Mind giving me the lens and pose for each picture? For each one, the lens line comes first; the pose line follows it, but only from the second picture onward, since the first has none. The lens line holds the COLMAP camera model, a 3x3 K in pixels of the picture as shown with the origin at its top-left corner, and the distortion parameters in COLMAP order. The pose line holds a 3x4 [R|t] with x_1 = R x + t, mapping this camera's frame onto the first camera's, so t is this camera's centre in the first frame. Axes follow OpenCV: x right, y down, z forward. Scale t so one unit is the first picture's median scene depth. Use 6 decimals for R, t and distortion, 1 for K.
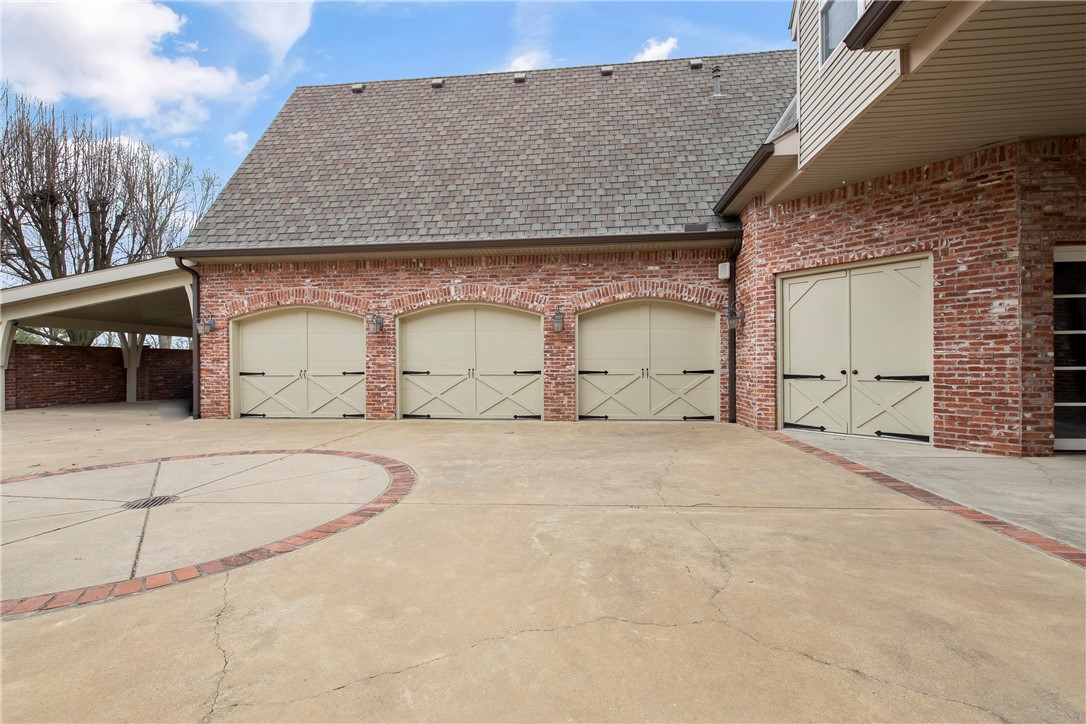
lens RADIAL K [[444.3, 0, 541.9], [0, 444.3, 365.0], [0, 0, 1]] dist [0.003355, 0.000145]
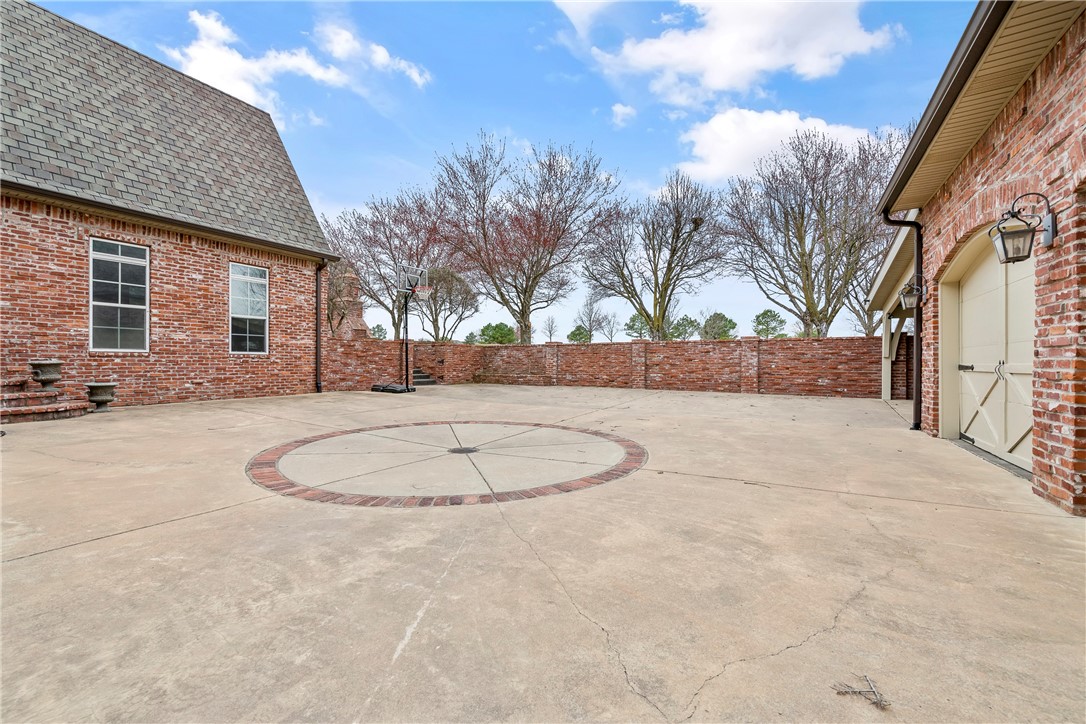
lens RADIAL K [[444.3, 0, 546.0], [0, 444.3, 362.6], [0, 0, 1]] dist [0.003355, 0.000145]
pose [[-0.418306, 0.003851, -0.908298, 0.280365], [0.001184, 0.999992, 0.003695, 0.023381], [0.908306, 0.000471, -0.418307, 1.771600]]
